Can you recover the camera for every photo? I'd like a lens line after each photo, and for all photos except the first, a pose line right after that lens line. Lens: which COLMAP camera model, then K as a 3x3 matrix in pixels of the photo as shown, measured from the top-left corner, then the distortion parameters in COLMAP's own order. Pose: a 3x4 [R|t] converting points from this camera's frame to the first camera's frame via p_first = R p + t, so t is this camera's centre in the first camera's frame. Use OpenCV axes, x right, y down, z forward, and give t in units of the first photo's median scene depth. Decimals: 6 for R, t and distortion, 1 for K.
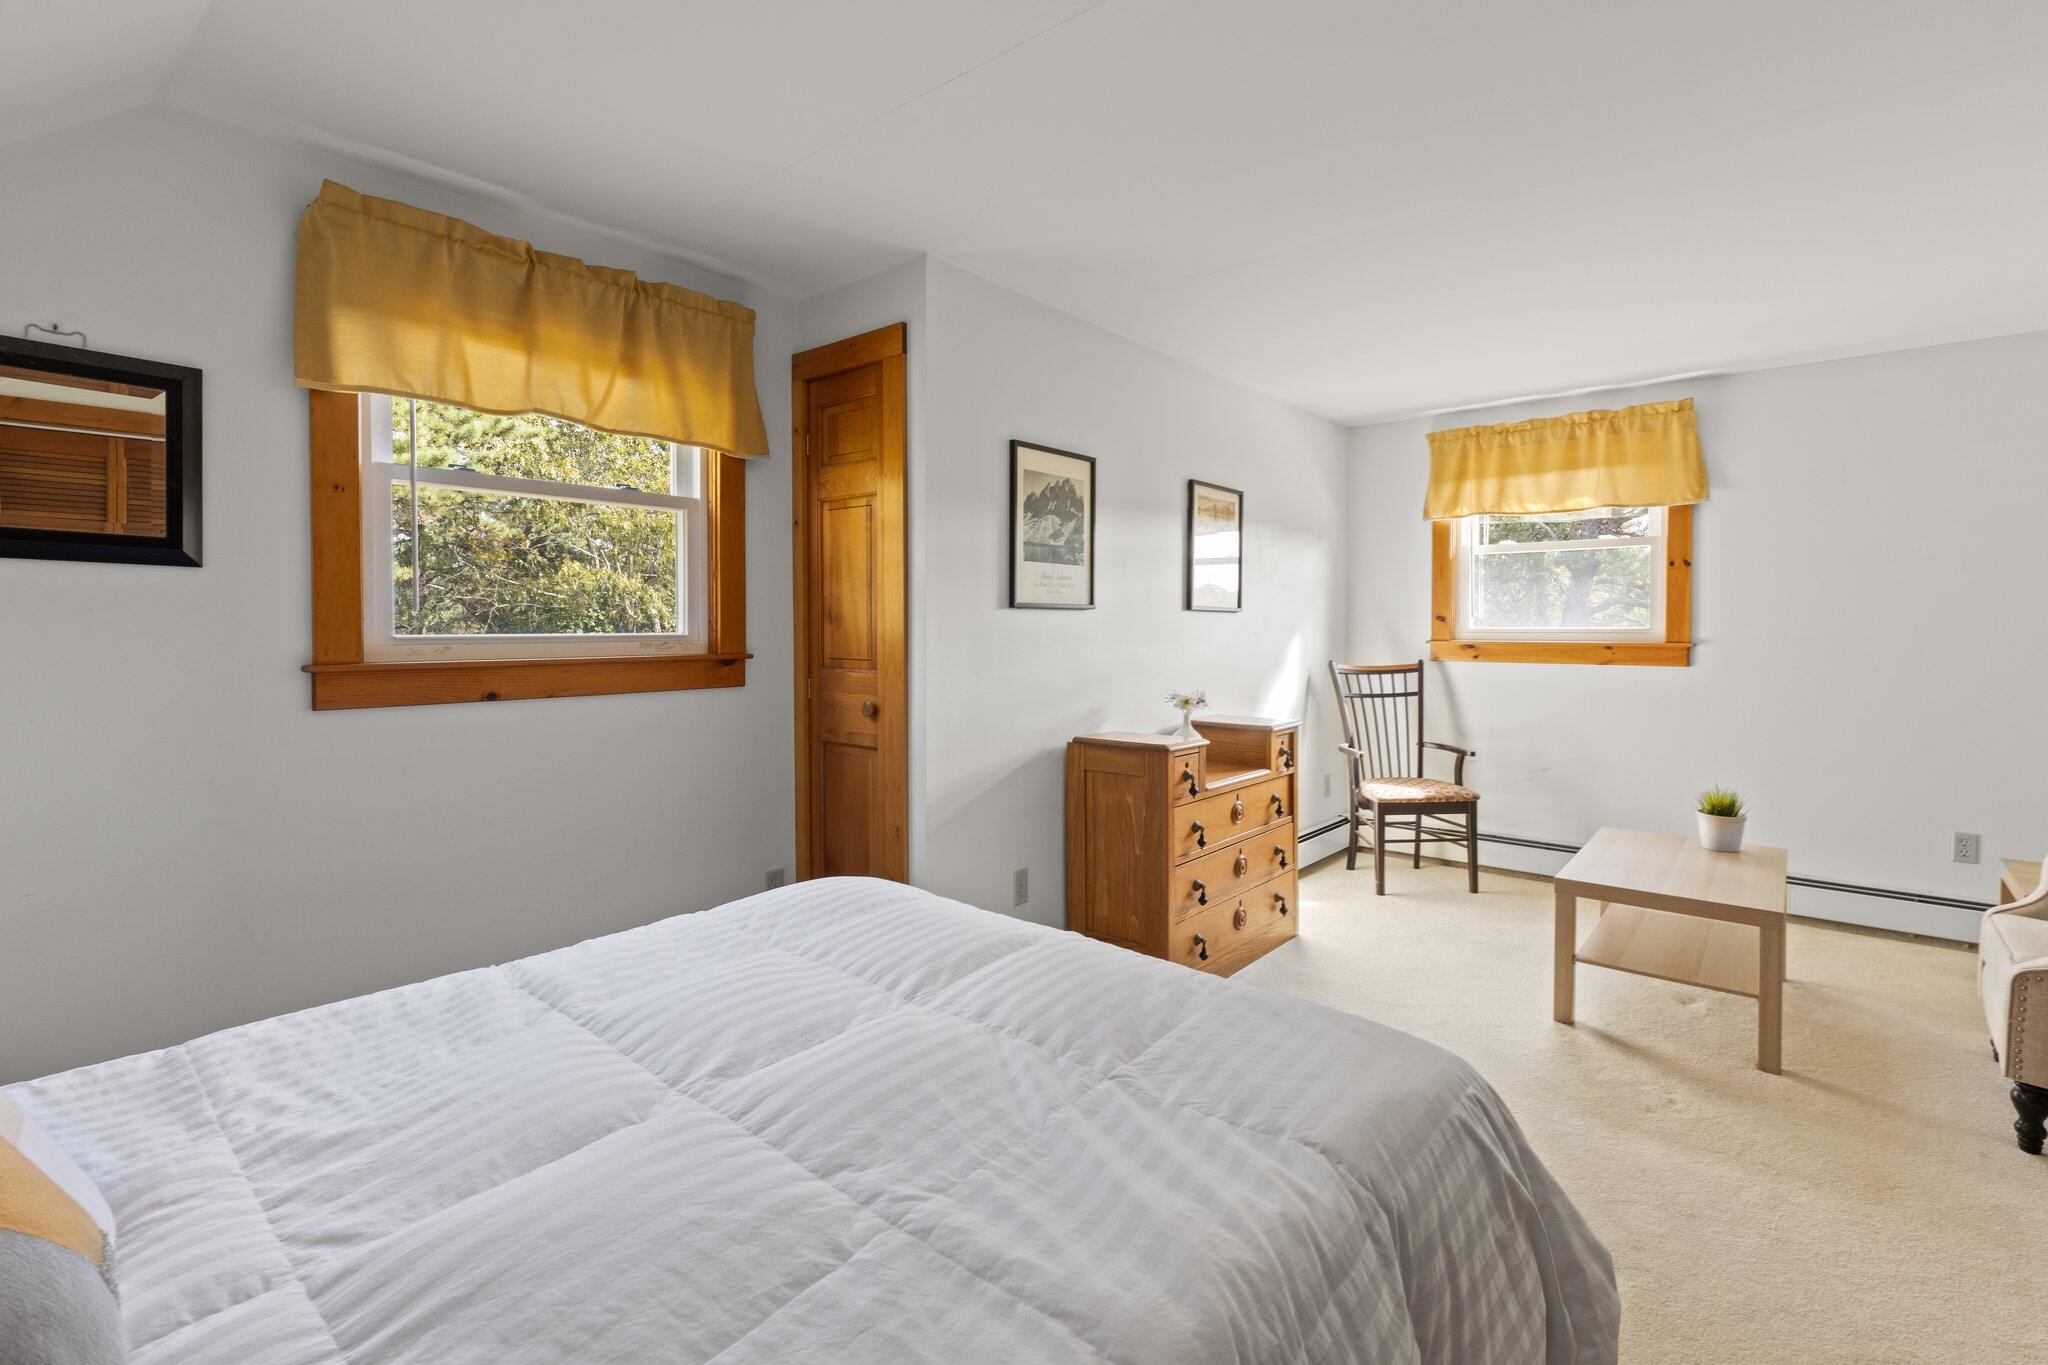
lens RADIAL K [[918.1, 0, 1047.3], [0, 918.1, 645.8], [0, 0, 1]] dist [-0.002819, -0.000627]
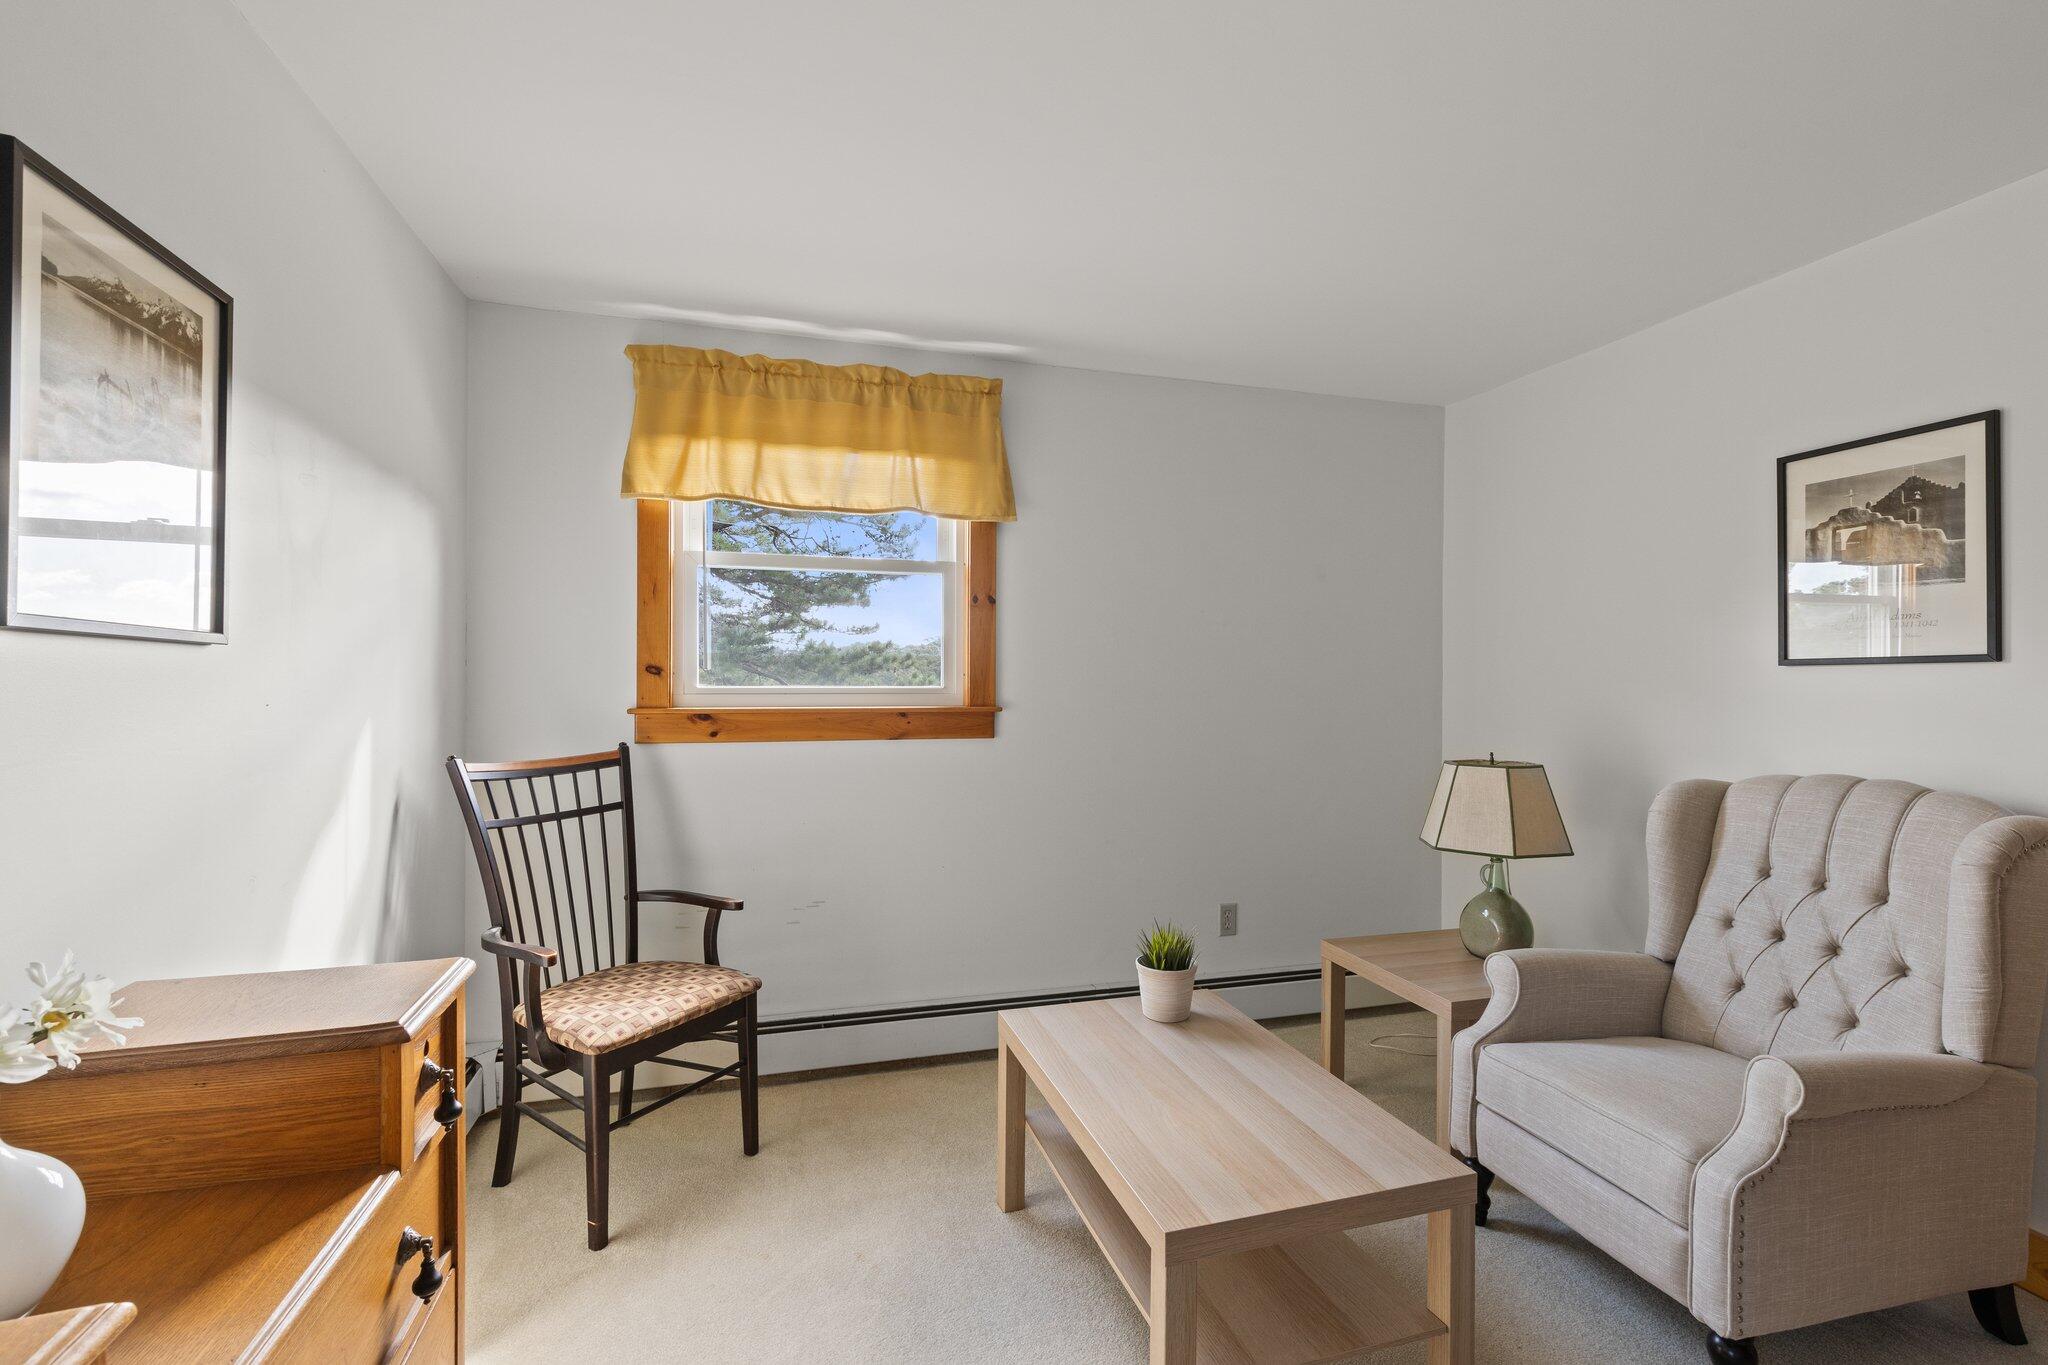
lens RADIAL K [[912.9, 0, 1036.8], [0, 912.9, 691.1], [0, 0, 1]] dist [-0.000442, -0.000582]
pose [[0.554705, -0.001199, 0.832046, 0.093504], [0.014178, 0.999867, -0.008012, -0.009659], [-0.831926, 0.016241, 0.554648, 0.538649]]
